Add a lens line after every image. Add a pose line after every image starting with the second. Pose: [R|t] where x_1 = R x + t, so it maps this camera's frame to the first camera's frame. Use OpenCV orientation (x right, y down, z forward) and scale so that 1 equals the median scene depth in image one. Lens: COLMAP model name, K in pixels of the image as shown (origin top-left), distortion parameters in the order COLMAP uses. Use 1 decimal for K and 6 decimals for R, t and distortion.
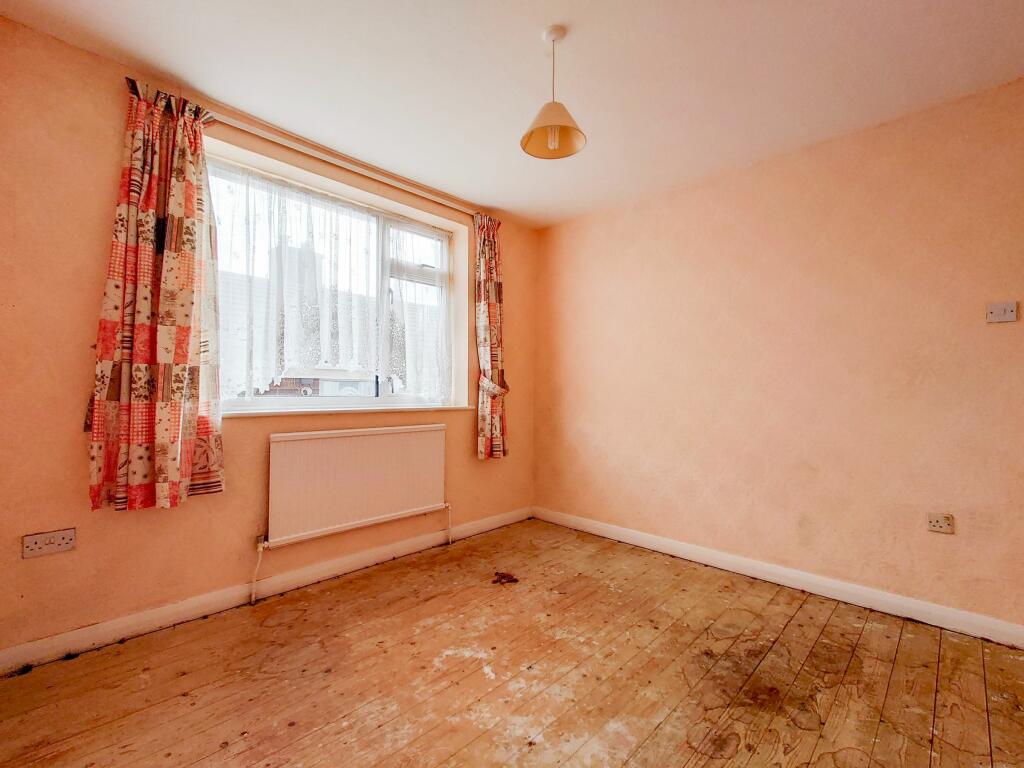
lens RADIAL K [[458.3, 0, 514.9], [0, 458.3, 379.8], [0, 0, 1]] dist [0.002250, -0.000223]
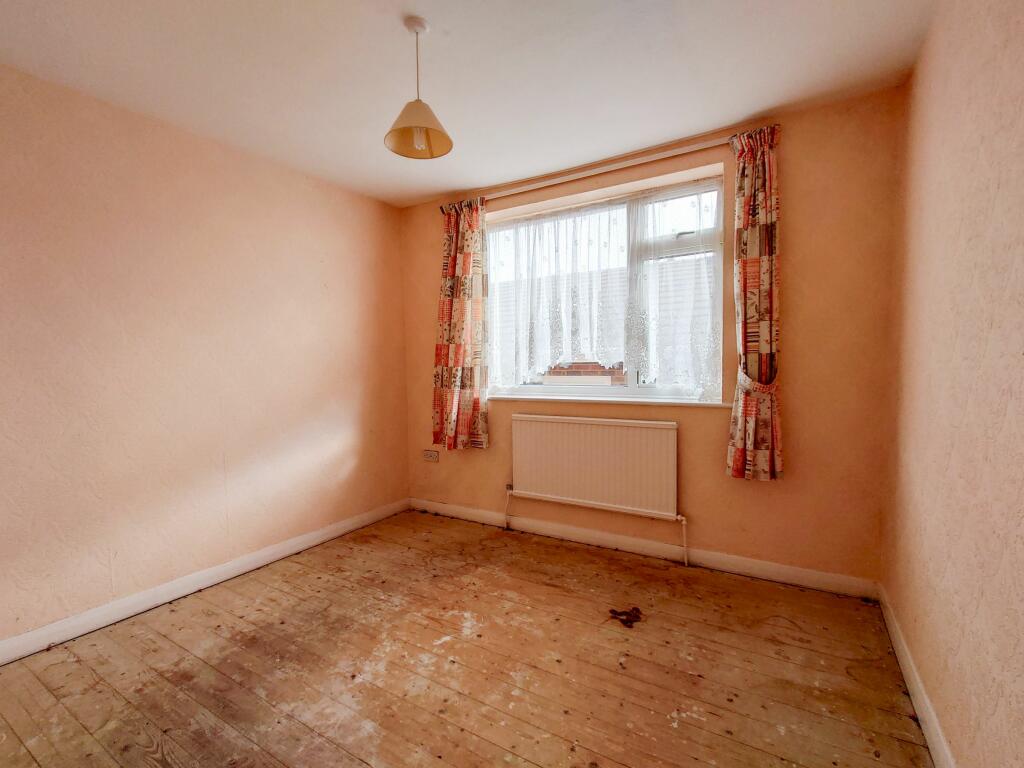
lens RADIAL K [[458.3, 0, 514.9], [0, 458.3, 379.8], [0, 0, 1]] dist [0.002250, -0.000223]
pose [[0.226551, 0.028360, -0.973586, 0.768659], [0.039408, 0.998491, 0.038255, -0.033719], [0.973202, -0.047034, 0.225091, 0.675849]]
